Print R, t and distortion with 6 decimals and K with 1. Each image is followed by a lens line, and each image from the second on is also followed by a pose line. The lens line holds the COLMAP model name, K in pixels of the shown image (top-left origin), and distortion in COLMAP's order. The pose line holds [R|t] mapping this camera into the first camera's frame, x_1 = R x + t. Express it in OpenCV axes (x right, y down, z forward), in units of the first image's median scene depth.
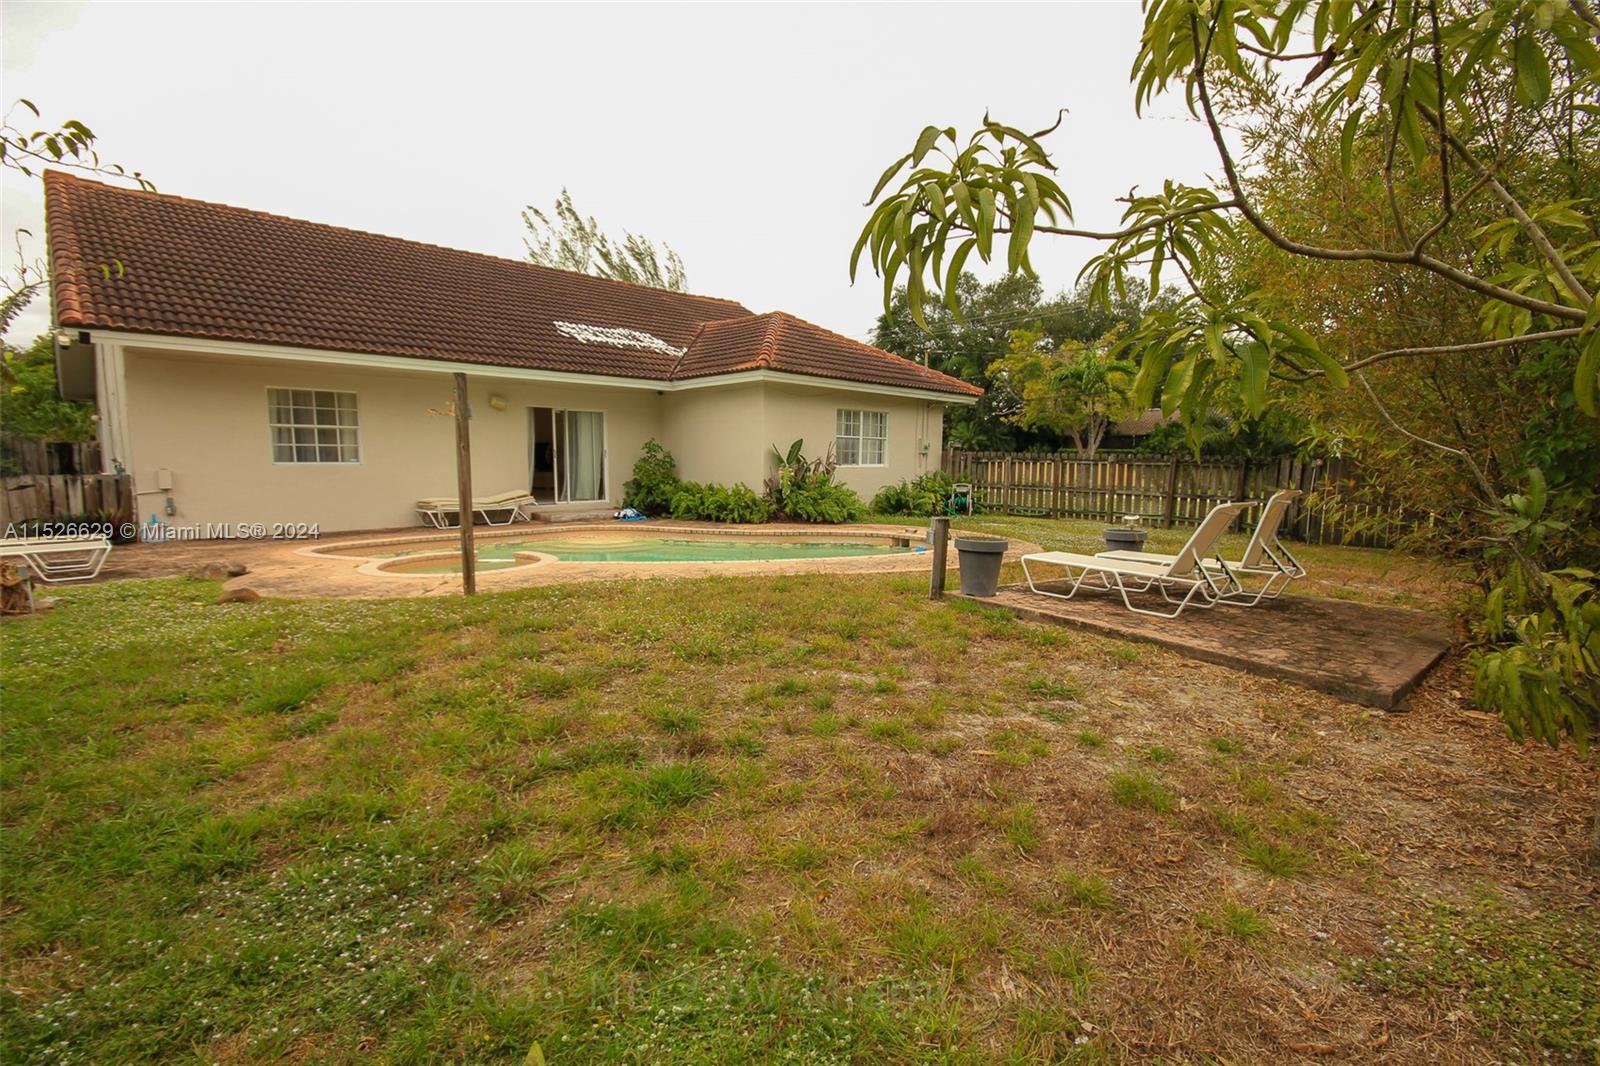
lens RADIAL K [[729.2, 0, 803.1], [0, 729.2, 555.9], [0, 0, 1]] dist [-0.004174, -0.007301]
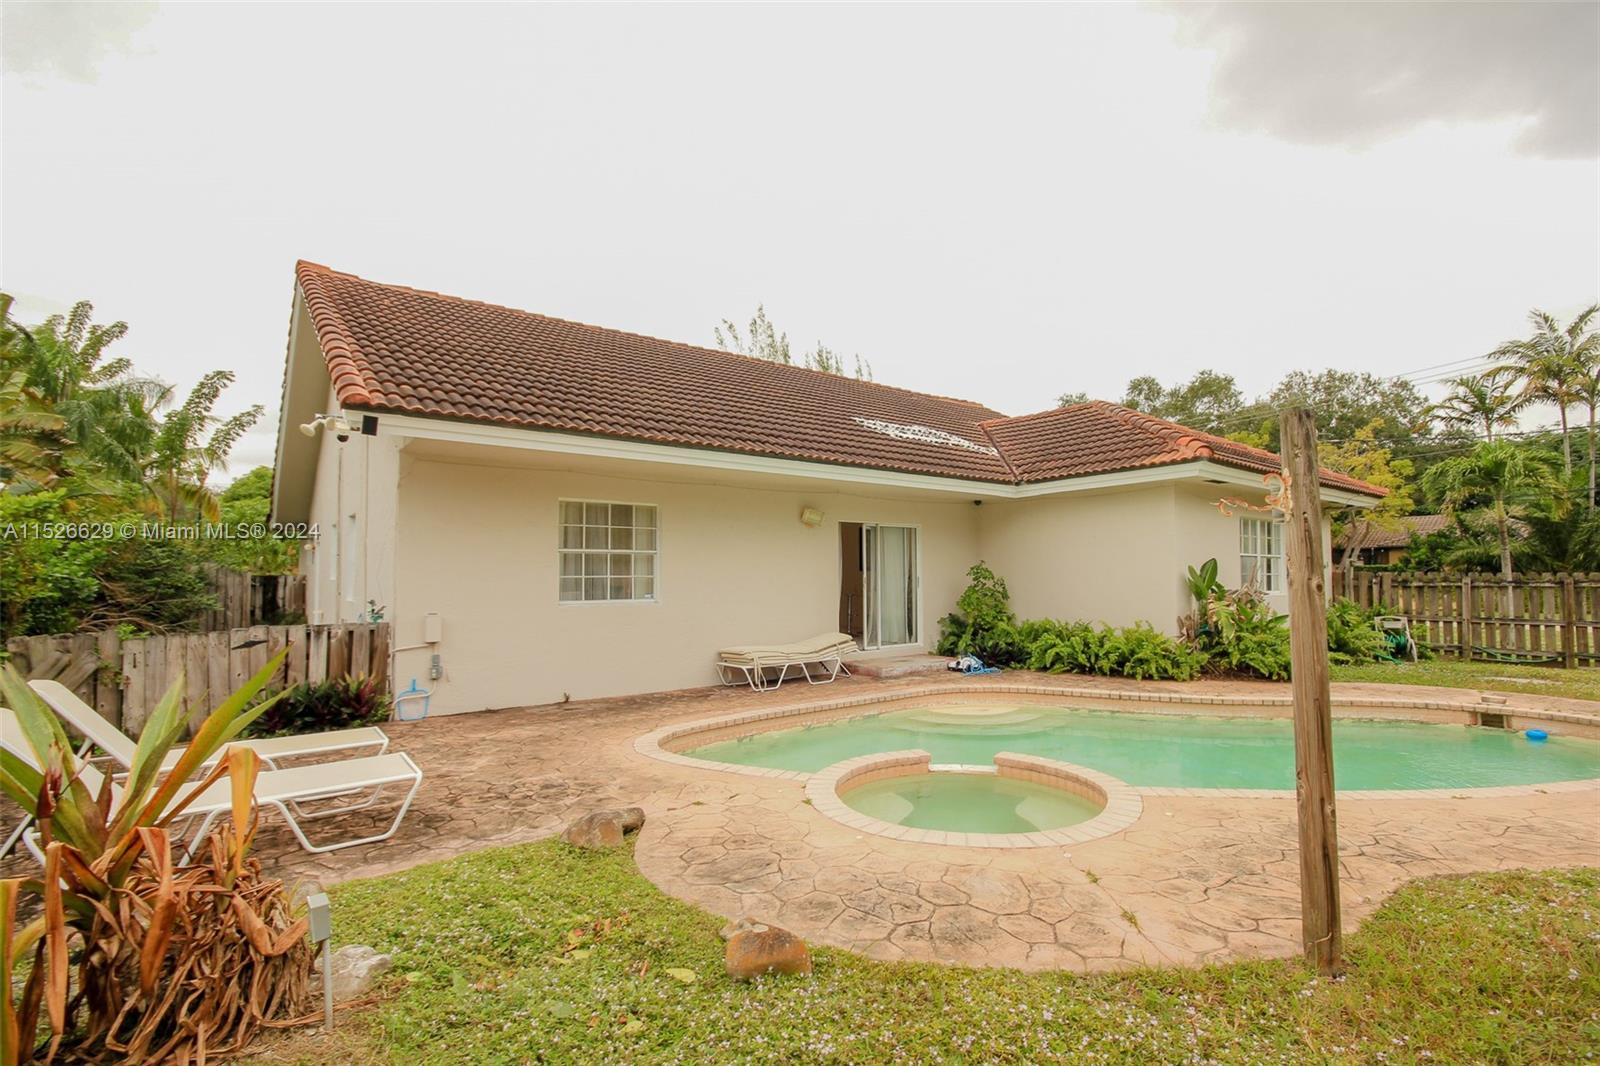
lens RADIAL K [[743.2, 0, 807.5], [0, 743.2, 545.4], [0, 0, 1]] dist [0.015074, -0.018065]
pose [[0.990141, -0.019254, -0.138745, -0.317127], [-0.005846, 0.983965, -0.178267, -0.043792], [0.139952, 0.177320, 0.974151, 0.252382]]
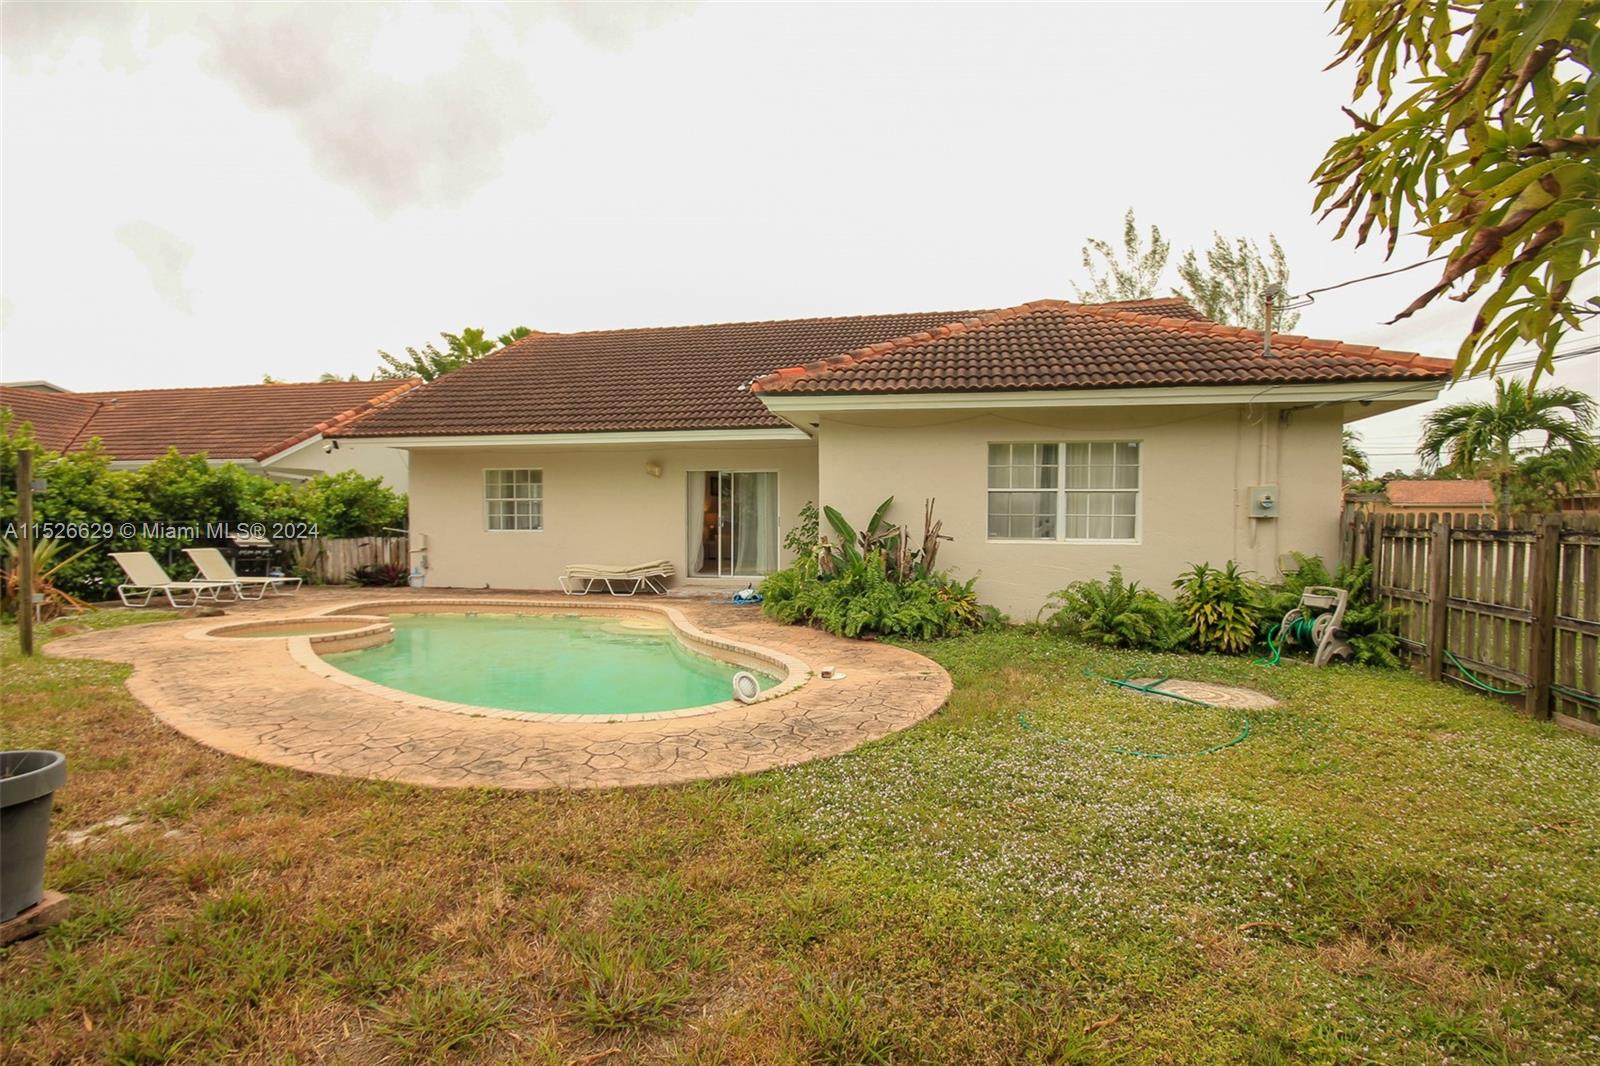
lens RADIAL K [[743.2, 0, 807.5], [0, 743.2, 545.4], [0, 0, 1]] dist [0.015074, -0.018065]
pose [[0.553811, 0.024223, -0.832290, 0.494065], [-0.111816, 0.992686, -0.045511, -0.086206], [0.825100, 0.118268, 0.552470, 0.616153]]
